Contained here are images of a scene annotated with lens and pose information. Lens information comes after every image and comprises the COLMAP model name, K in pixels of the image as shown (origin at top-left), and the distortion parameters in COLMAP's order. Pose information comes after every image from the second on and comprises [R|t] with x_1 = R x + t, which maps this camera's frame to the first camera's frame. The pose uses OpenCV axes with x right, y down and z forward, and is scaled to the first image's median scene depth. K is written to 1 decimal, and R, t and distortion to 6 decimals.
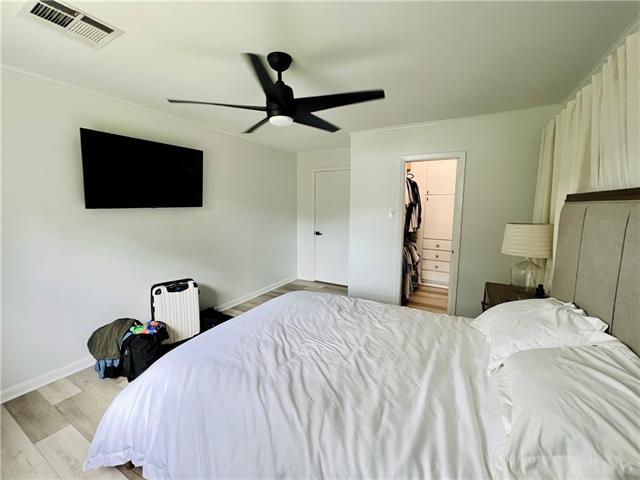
lens RADIAL K [[266.0, 0, 317.5], [0, 266.0, 238.6], [0, 0, 1]] dist [-0.000312, 0.000035]
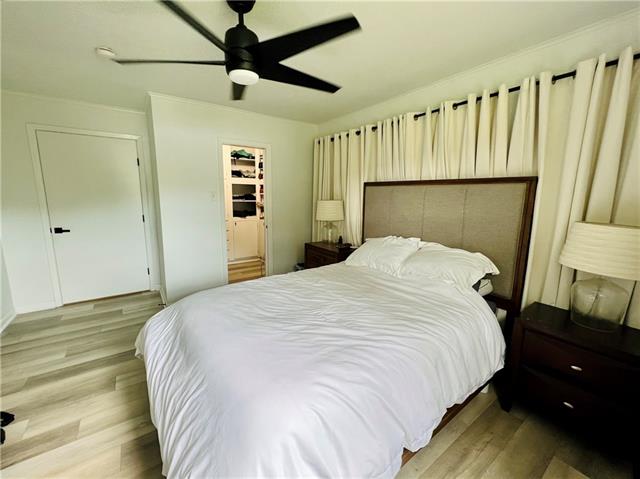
lens RADIAL K [[264.0, 0, 320.1], [0, 264.0, 235.6], [0, 0, 1]] dist [-0.001538, 0.000807]
pose [[0.423656, -0.139287, 0.895050, -0.798949], [0.103375, 0.989086, 0.104990, -0.022898], [-0.899905, 0.048047, 0.433431, 0.448477]]
